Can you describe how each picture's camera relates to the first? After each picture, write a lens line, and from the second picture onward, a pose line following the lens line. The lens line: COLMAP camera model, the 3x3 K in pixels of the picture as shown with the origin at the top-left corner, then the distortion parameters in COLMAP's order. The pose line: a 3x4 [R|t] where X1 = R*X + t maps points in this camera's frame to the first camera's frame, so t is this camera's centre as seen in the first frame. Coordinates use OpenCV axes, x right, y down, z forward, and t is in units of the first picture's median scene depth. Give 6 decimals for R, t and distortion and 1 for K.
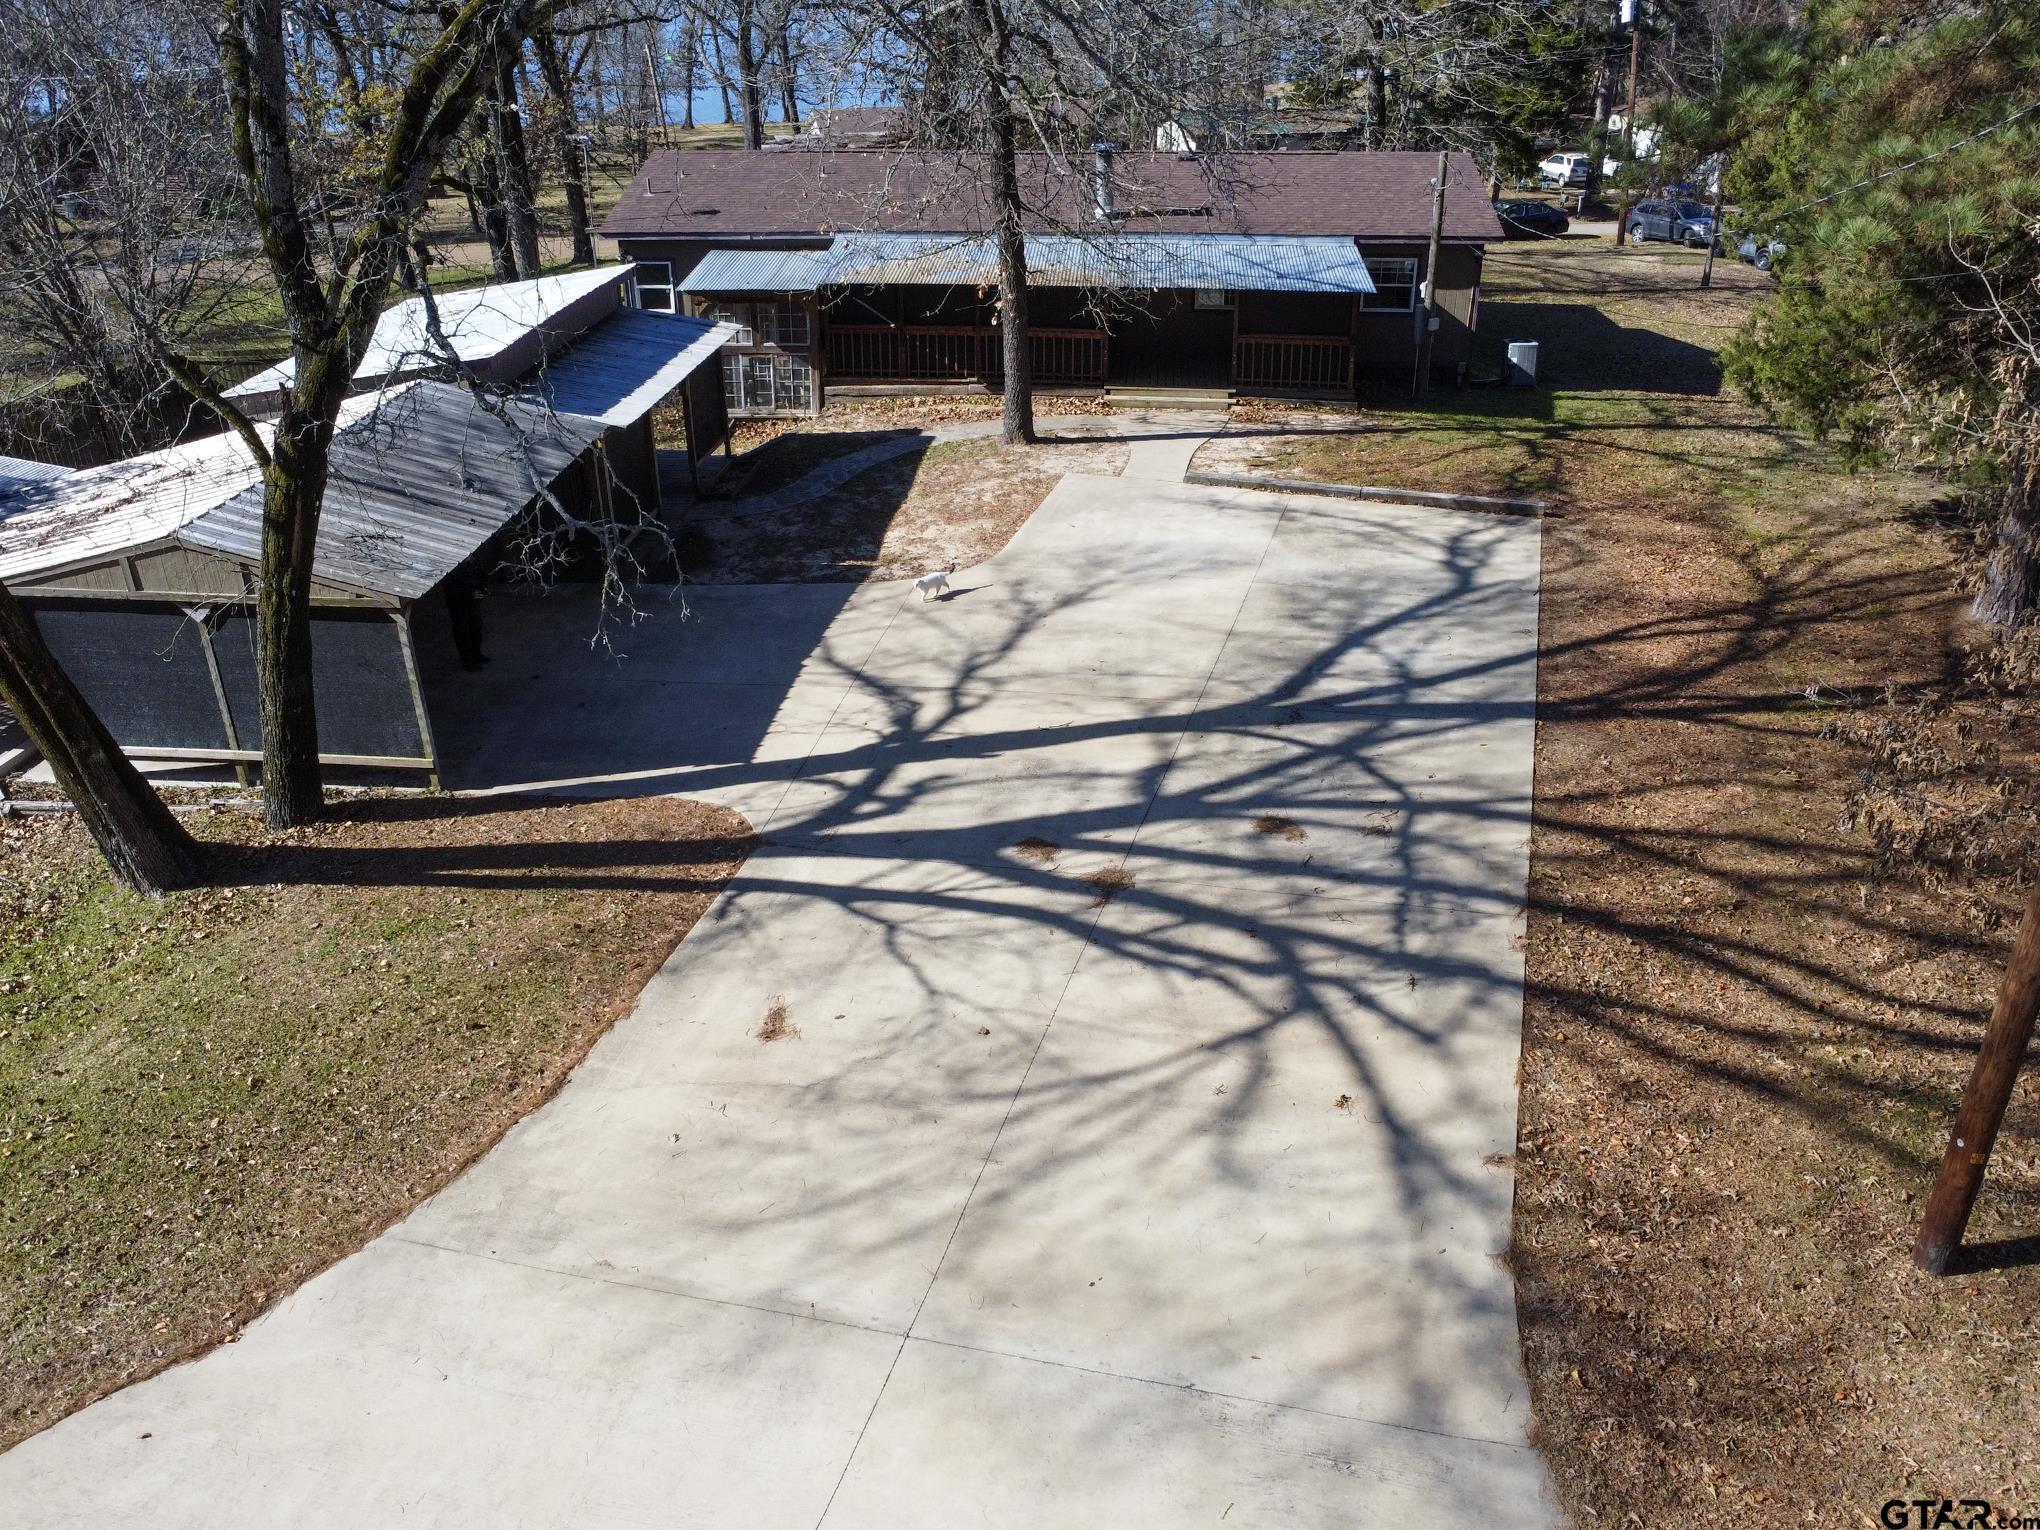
lens RADIAL K [[1429.7, 0, 1008.1], [0, 1429.7, 743.2], [0, 0, 1]] dist [-0.151976, 0.004138]
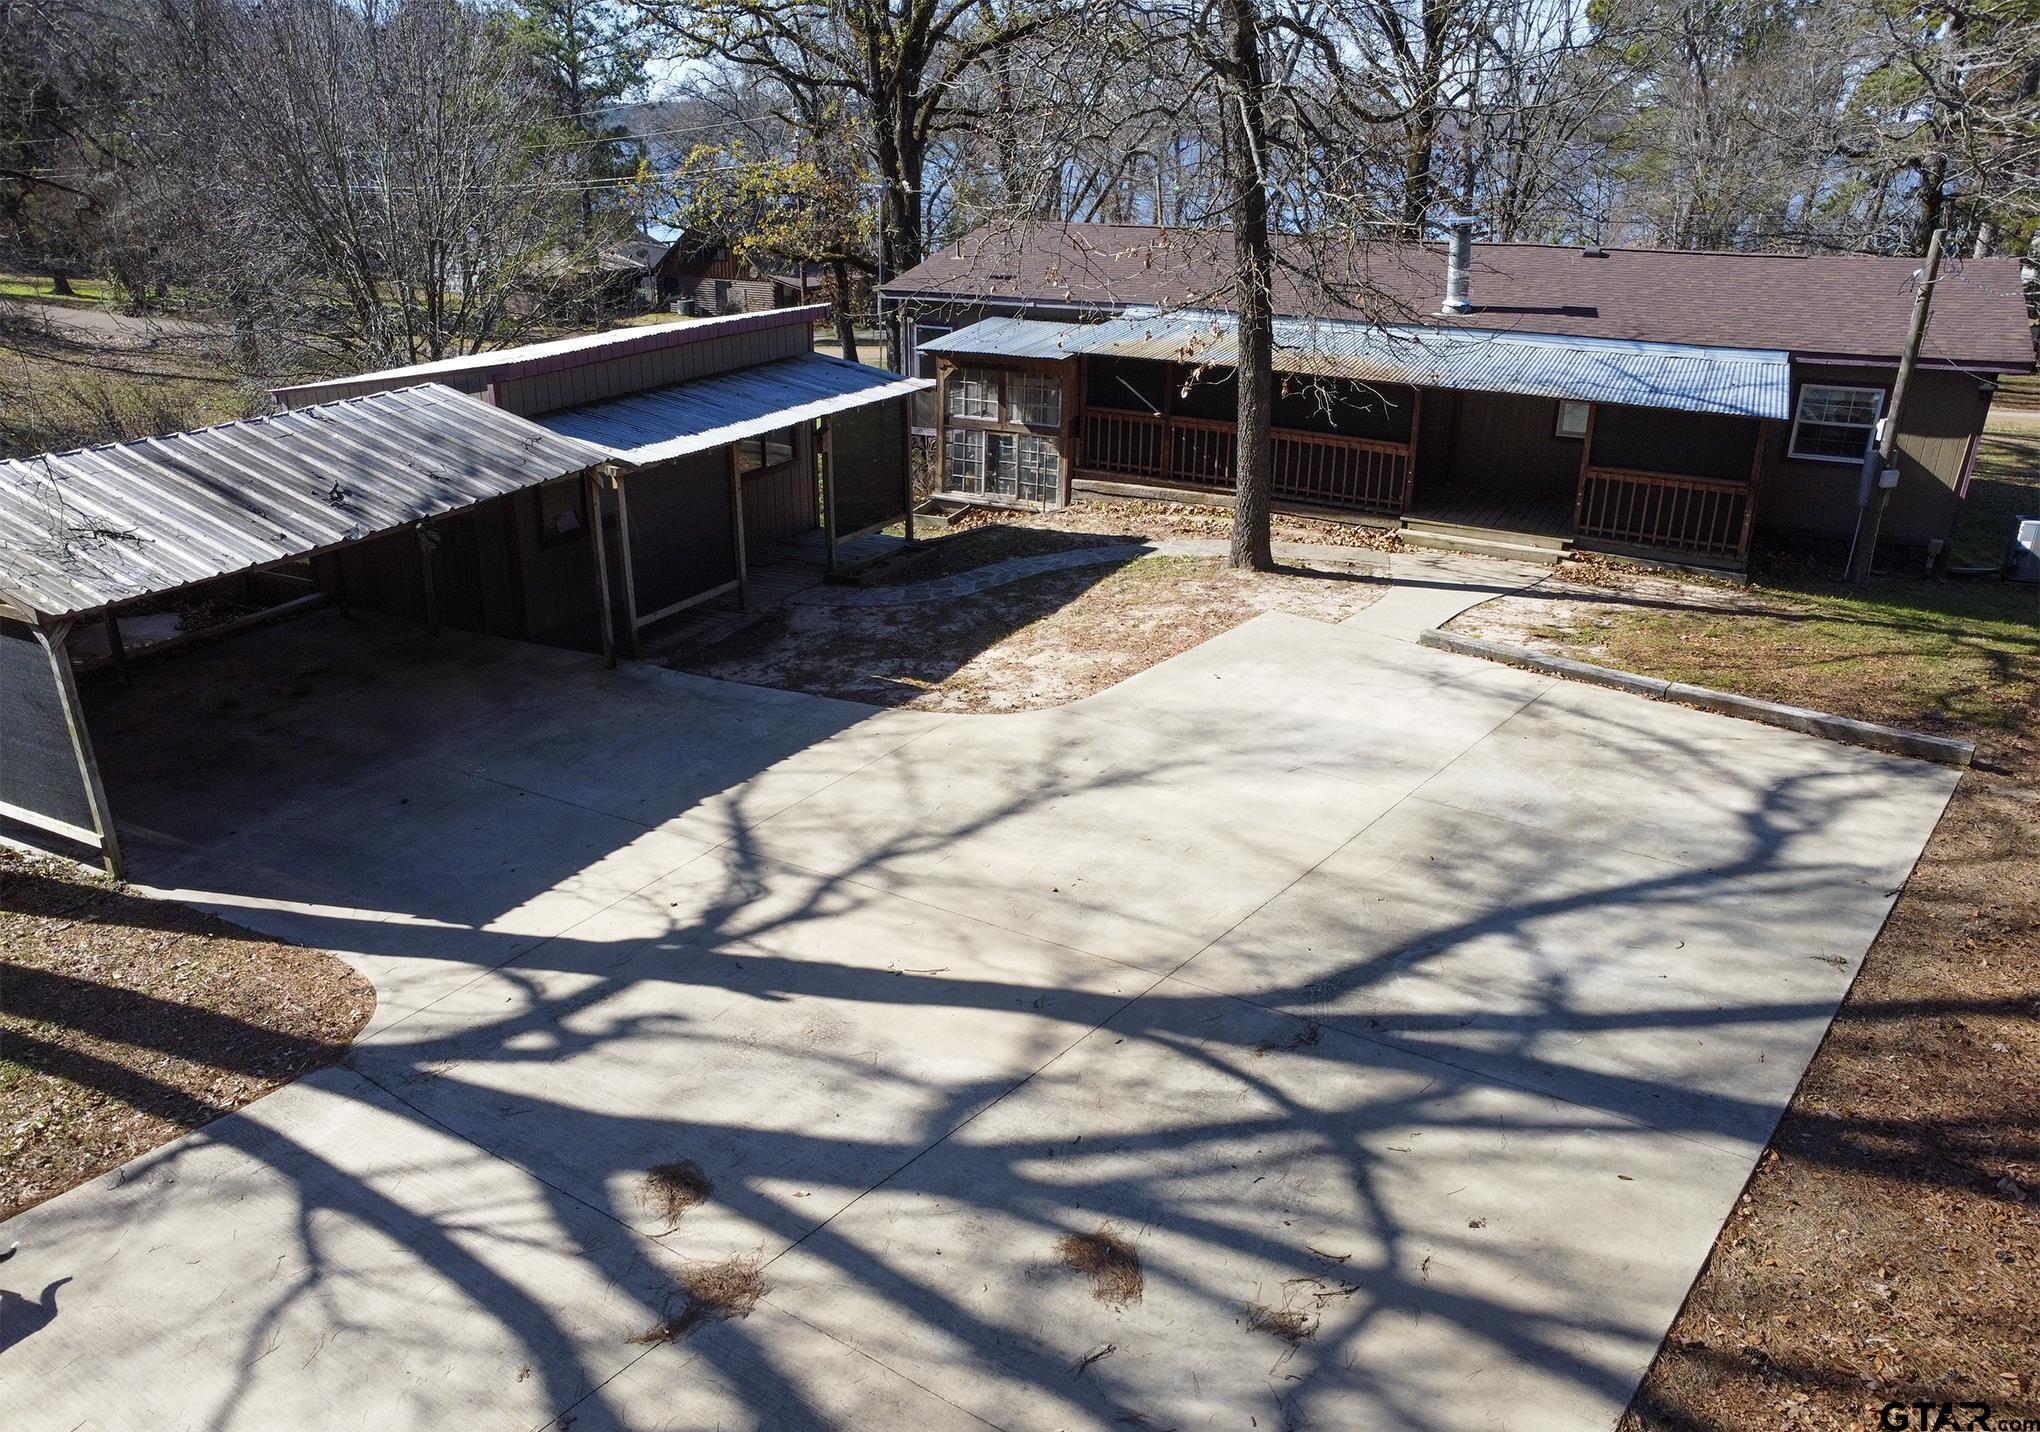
lens RADIAL K [[1448.4, 0, 1012.8], [0, 1448.4, 712.4], [0, 0, 1]] dist [-0.069469, 0.036275]
pose [[0.938237, 0.153705, -0.309978, 0.206594], [-0.188647, 0.978280, -0.085907, -0.062229], [0.290041, 0.139078, 0.946855, 0.327265]]
